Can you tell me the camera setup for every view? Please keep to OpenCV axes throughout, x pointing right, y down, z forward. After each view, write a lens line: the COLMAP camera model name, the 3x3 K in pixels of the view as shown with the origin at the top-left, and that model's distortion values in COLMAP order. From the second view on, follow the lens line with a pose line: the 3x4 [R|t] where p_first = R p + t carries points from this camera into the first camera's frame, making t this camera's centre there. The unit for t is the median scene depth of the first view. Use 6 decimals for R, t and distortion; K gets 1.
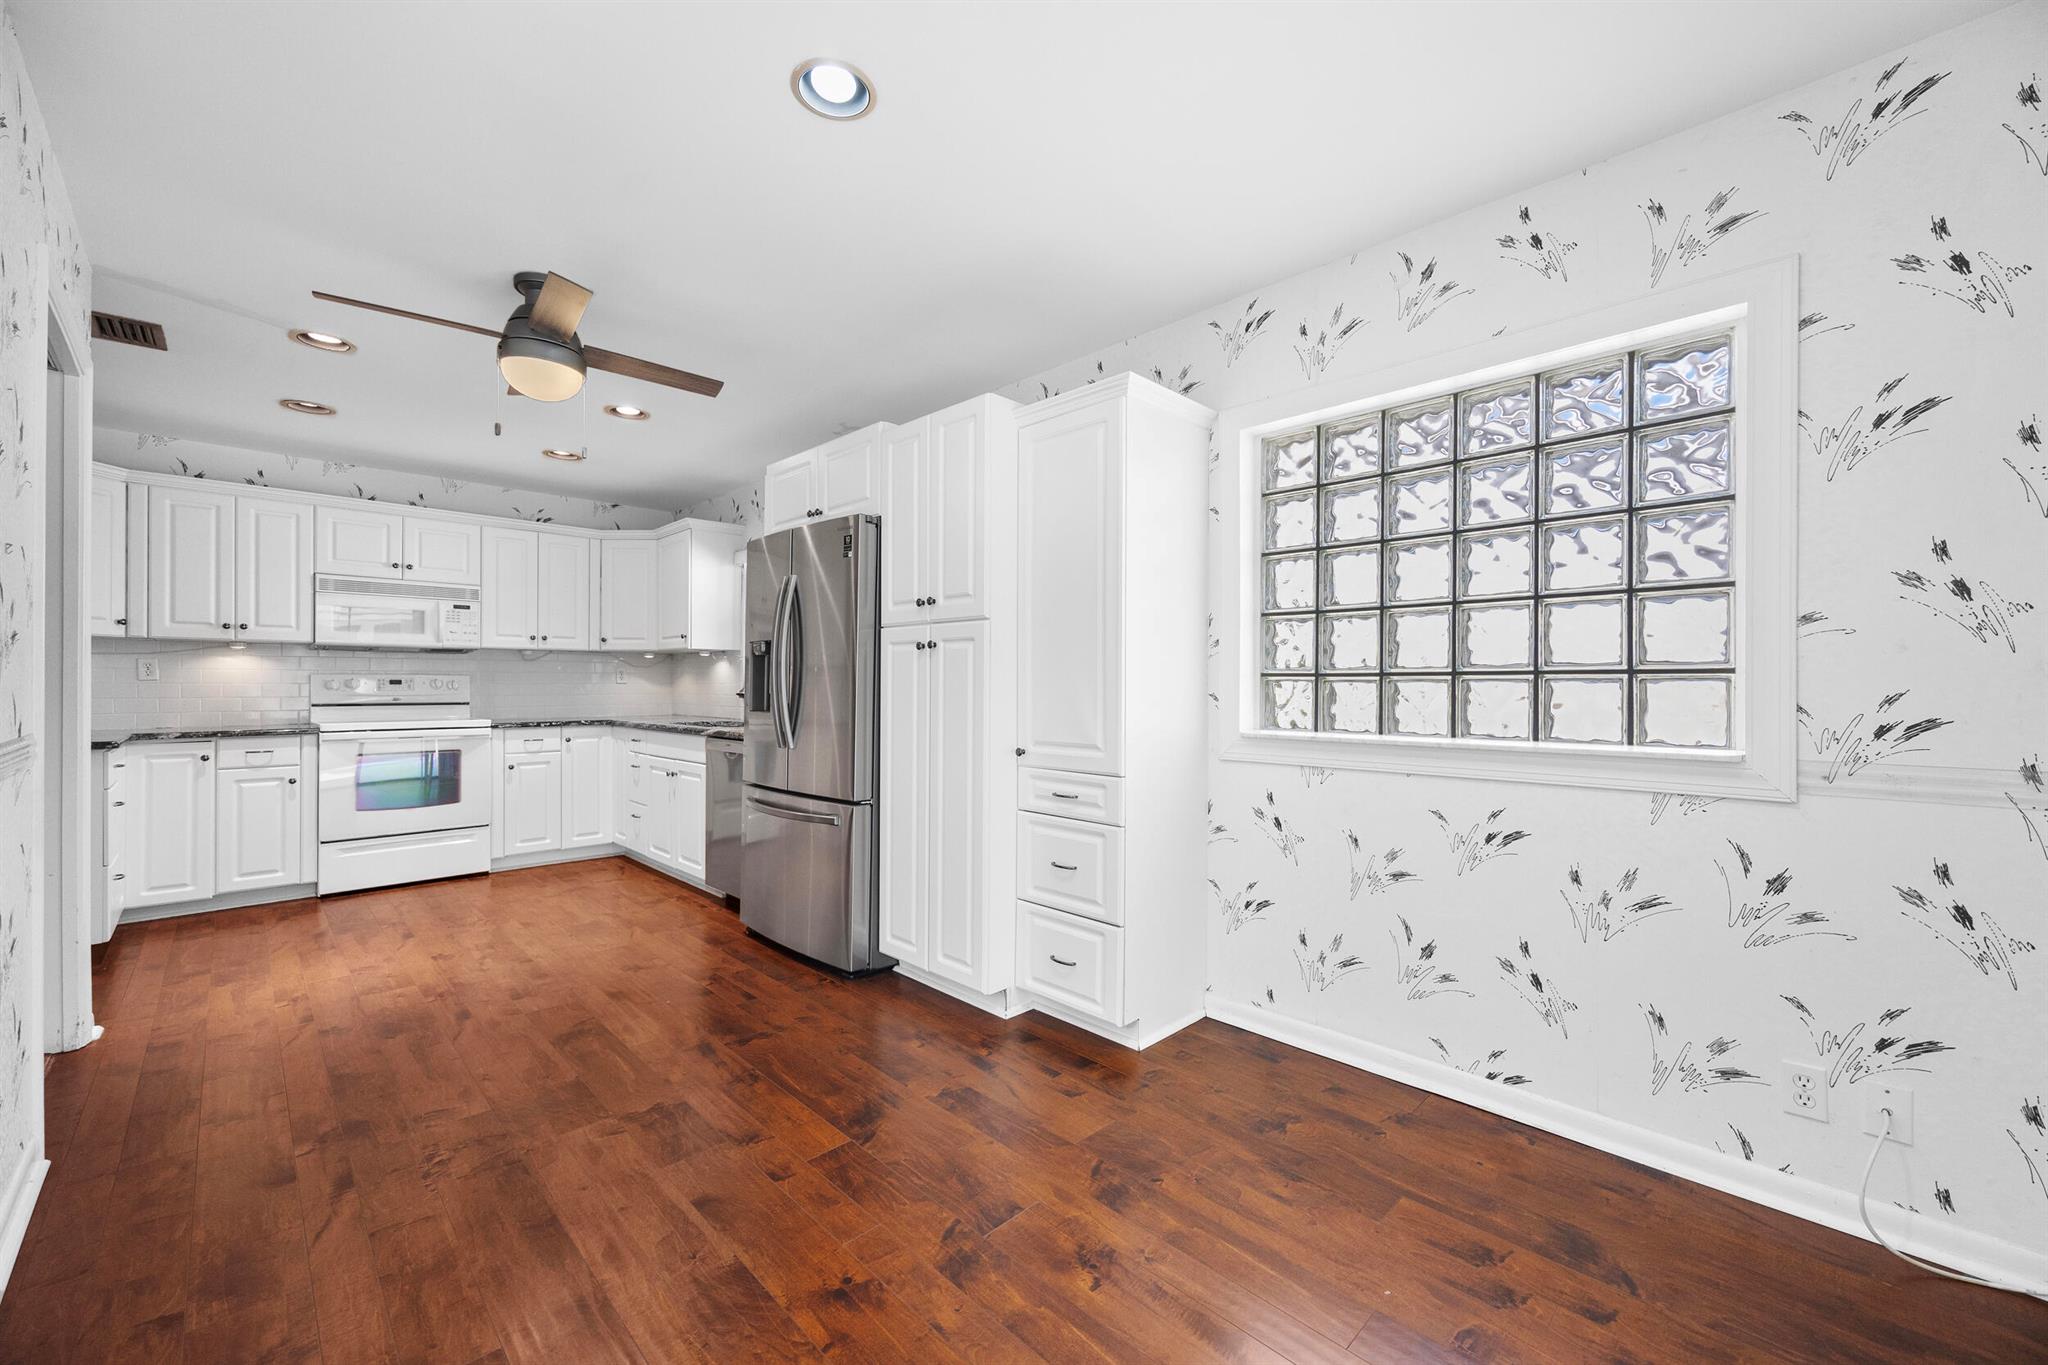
lens RADIAL K [[799.0, 0, 1023.4], [0, 799.0, 684.6], [0, 0, 1]] dist [0.005142, -0.000831]
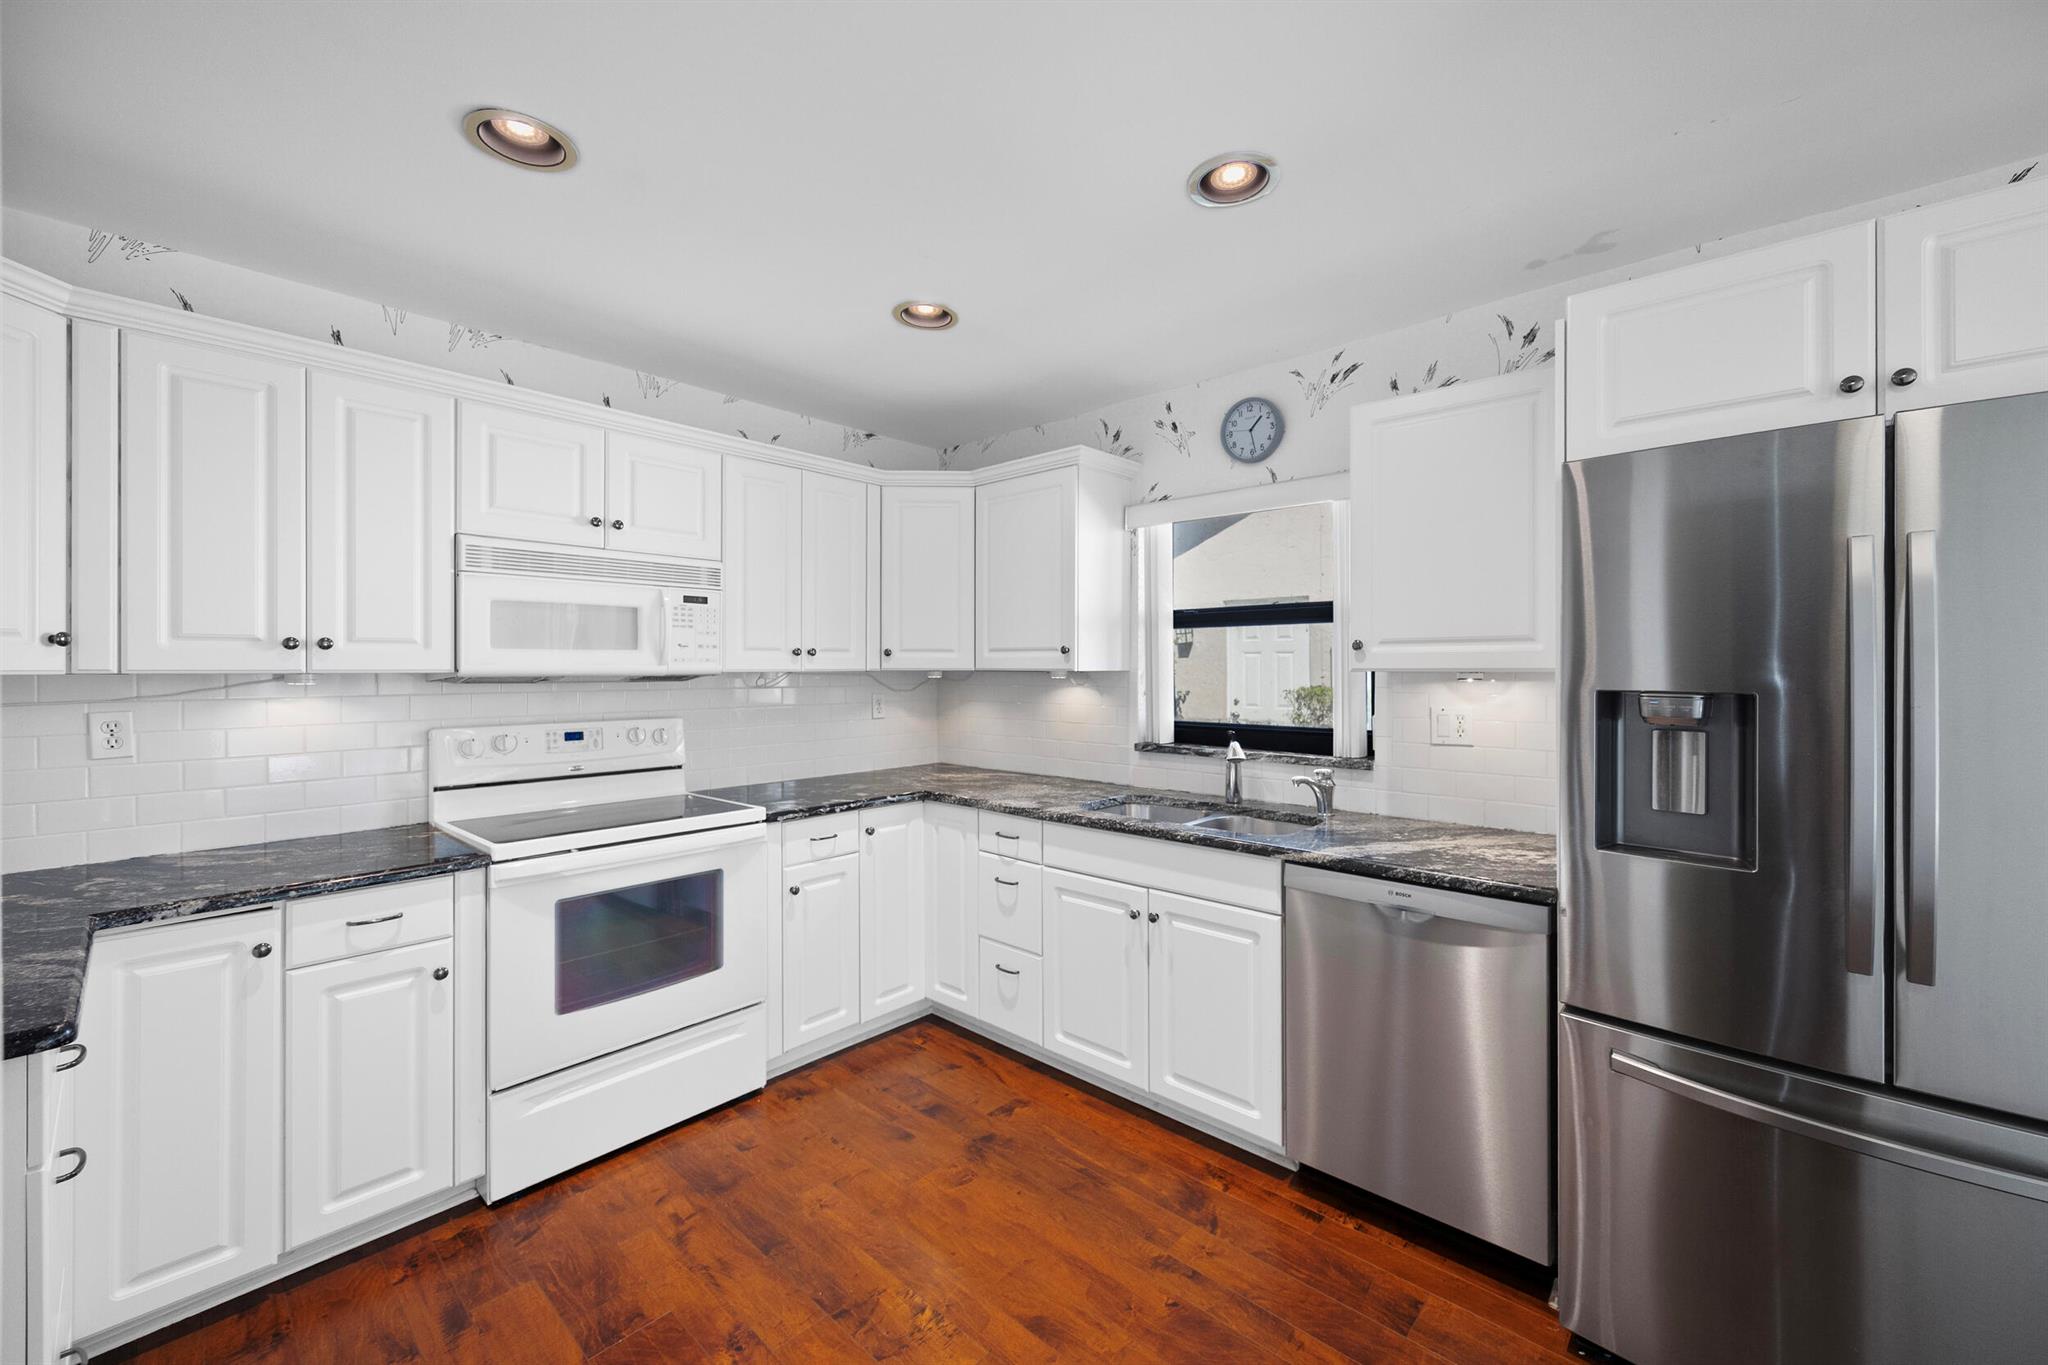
lens RADIAL K [[806.6, 0, 1027.6], [0, 806.6, 667.7], [0, 0, 1]] dist [0.003187, -0.000120]
pose [[0.998535, -0.002943, 0.054026, -0.563802], [0.002966, 0.999996, -0.000350, -0.054875], [-0.054025, 0.000510, 0.998539, 0.483720]]
